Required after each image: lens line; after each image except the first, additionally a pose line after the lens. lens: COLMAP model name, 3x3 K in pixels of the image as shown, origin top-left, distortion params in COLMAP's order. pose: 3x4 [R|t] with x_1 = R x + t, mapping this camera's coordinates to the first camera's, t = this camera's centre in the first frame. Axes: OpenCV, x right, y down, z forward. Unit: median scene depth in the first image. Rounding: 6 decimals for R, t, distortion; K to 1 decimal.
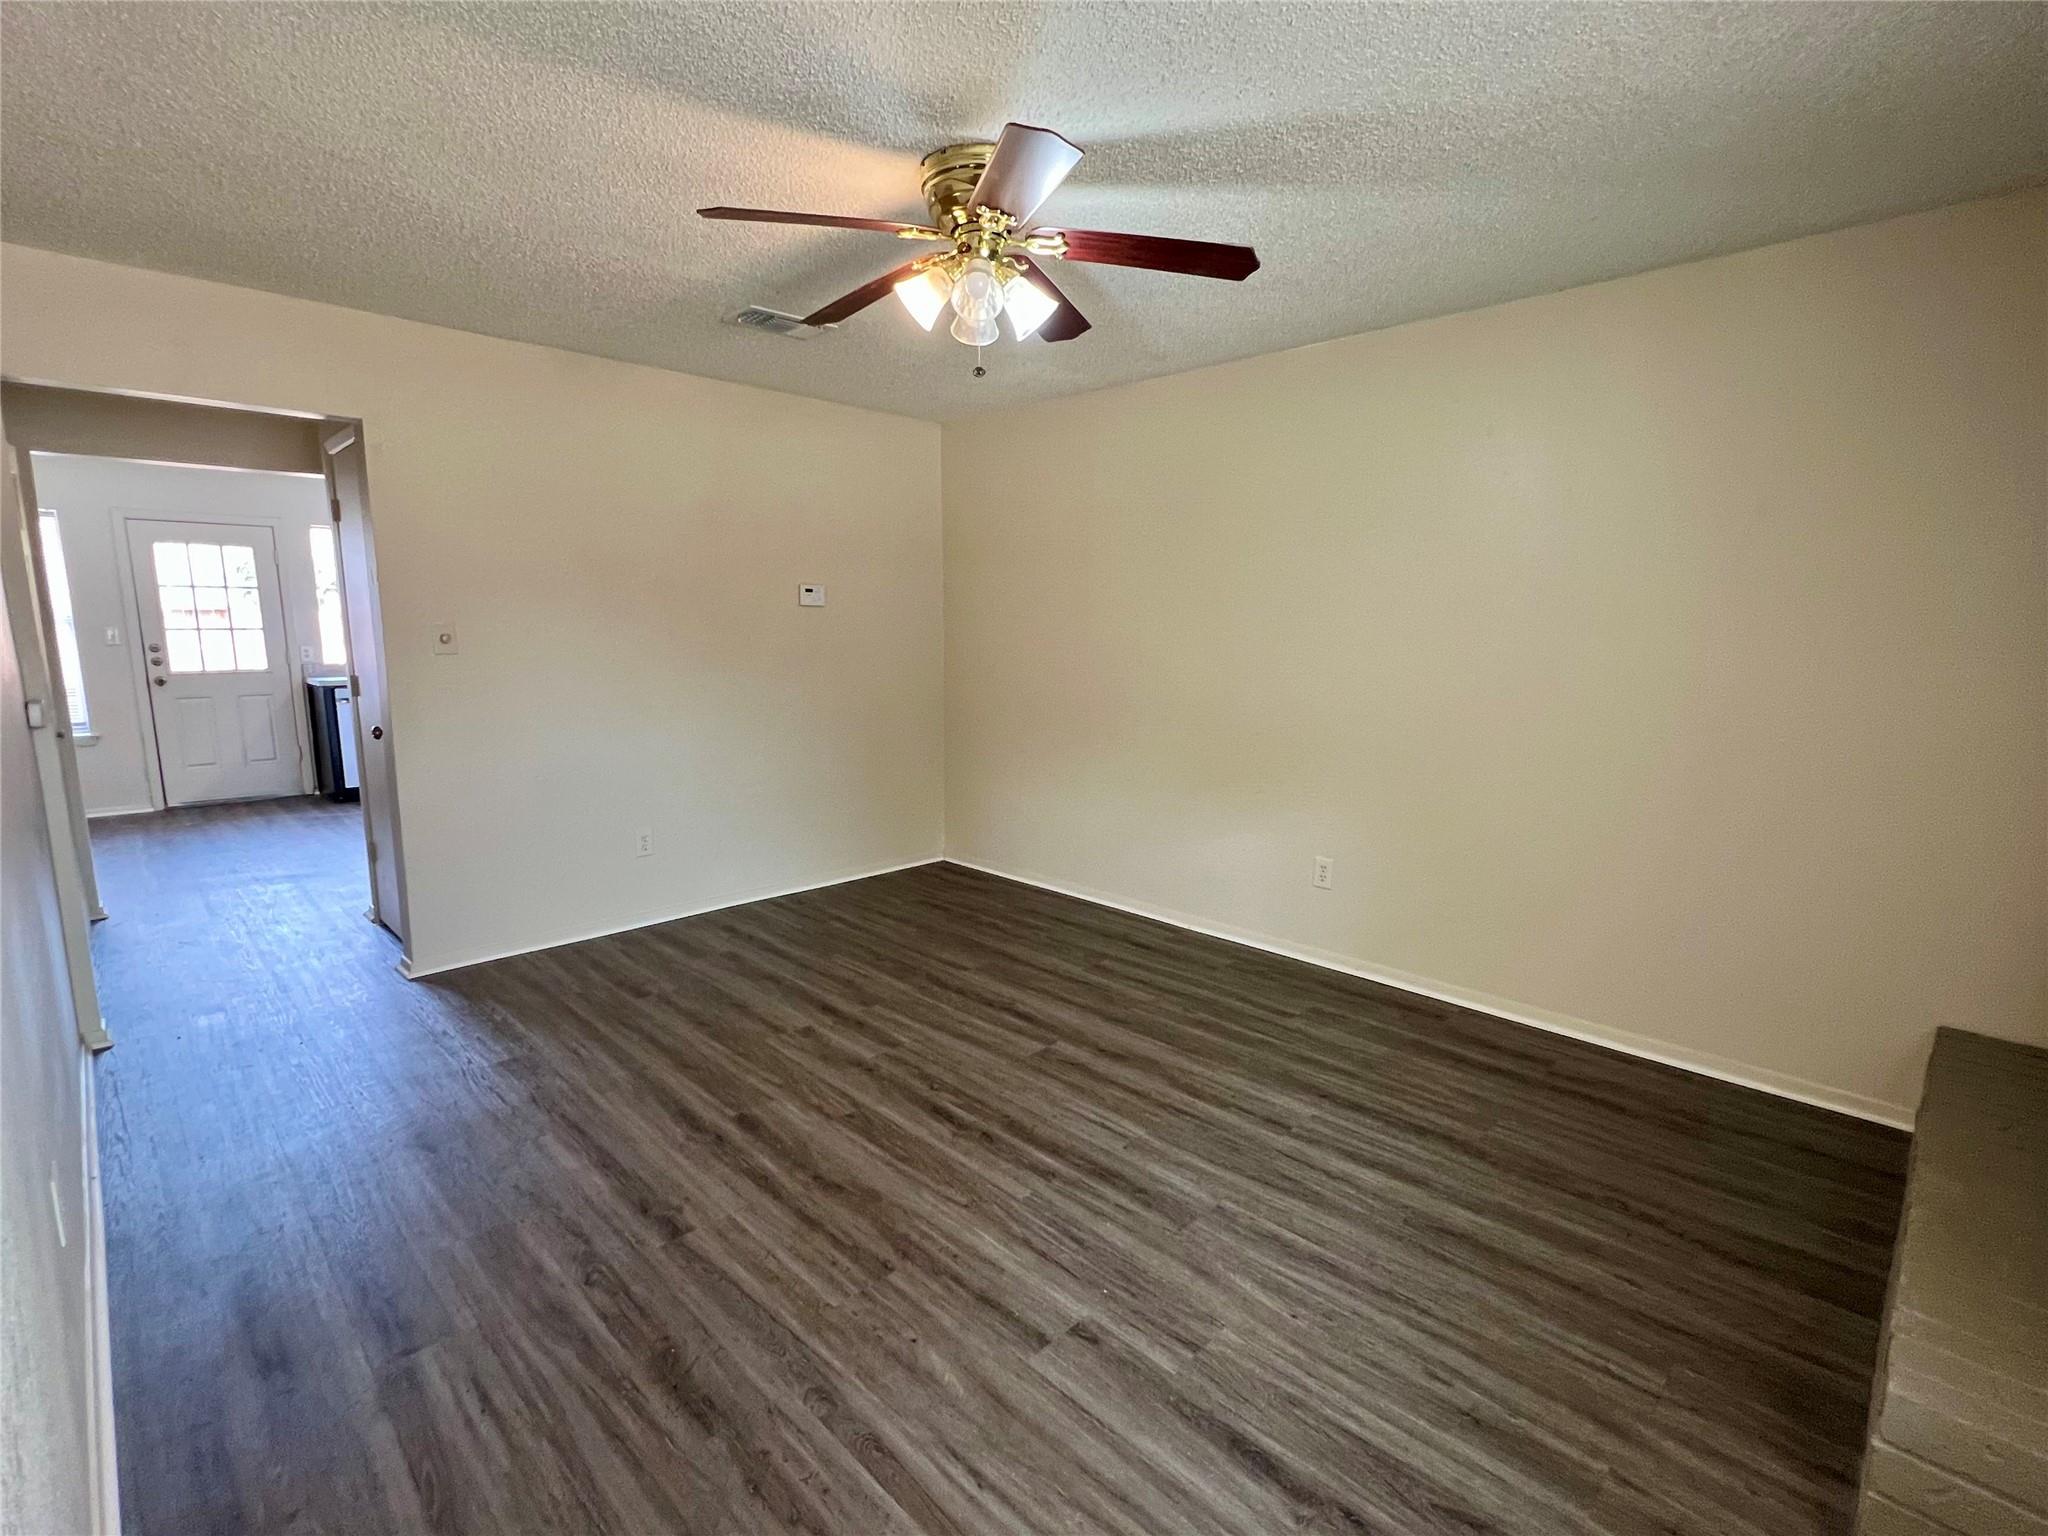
lens RADIAL K [[942.7, 0, 1022.4], [0, 942.7, 778.0], [0, 0, 1]] dist [-0.000315, -0.000597]
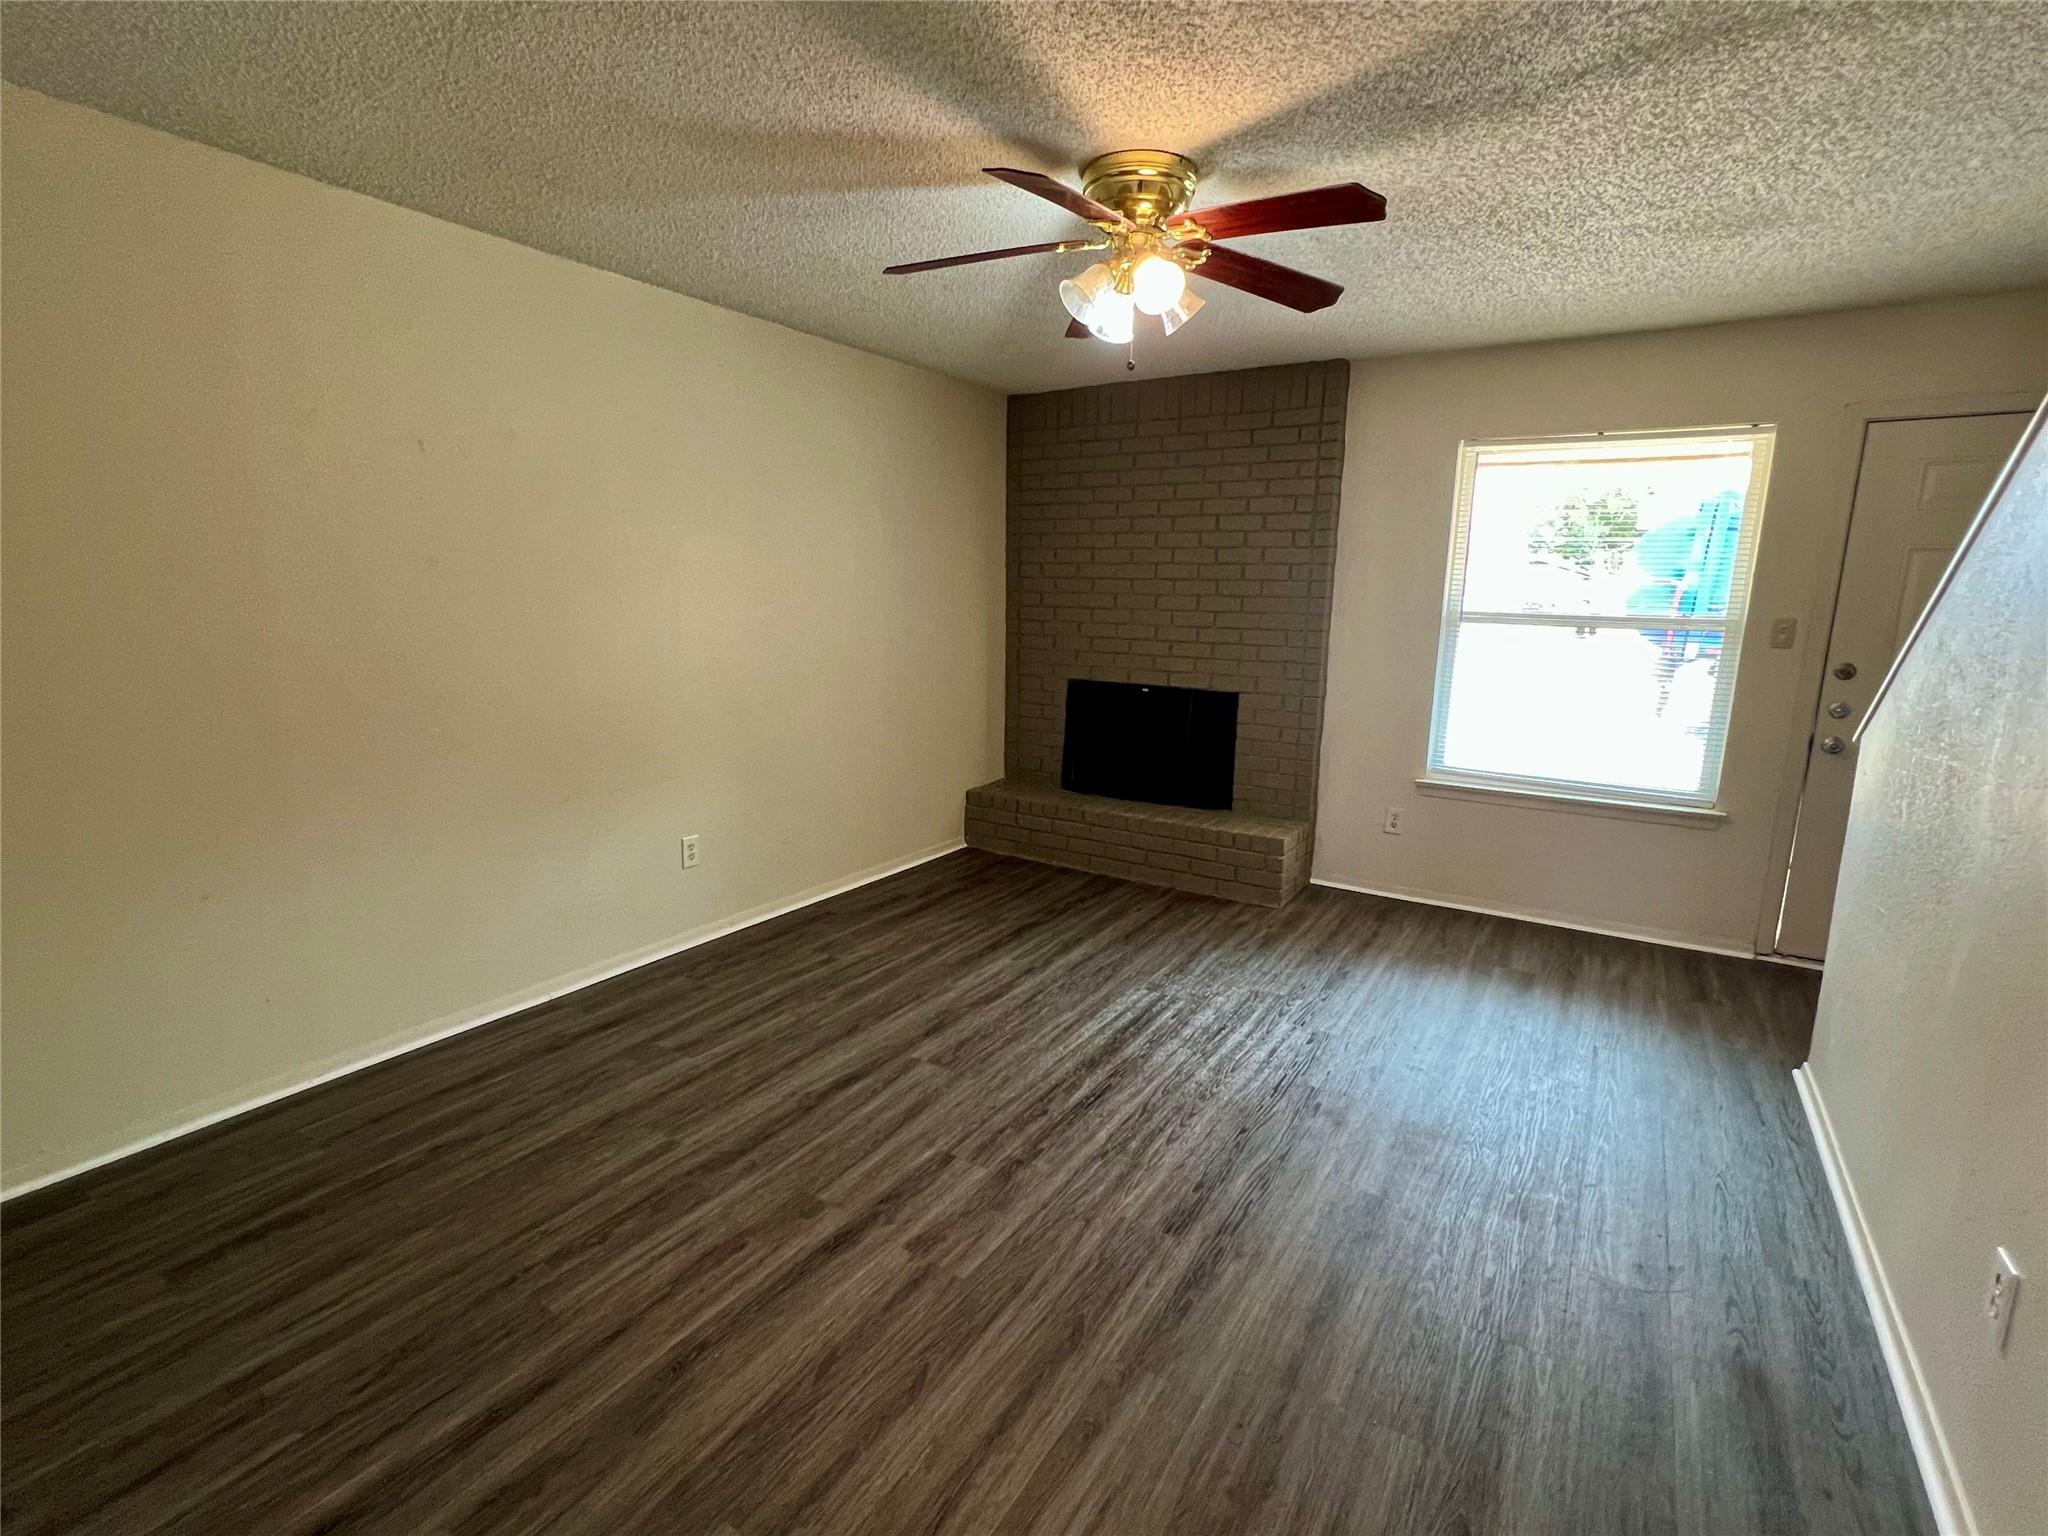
lens RADIAL K [[942.7, 0, 1022.4], [0, 942.7, 778.0], [0, 0, 1]] dist [-0.000315, -0.000597]
pose [[-0.208032, -0.203649, 0.956687, -0.812926], [0.146662, 0.960533, 0.236360, -0.184772], [-0.967064, 0.189481, -0.169954, 1.002608]]
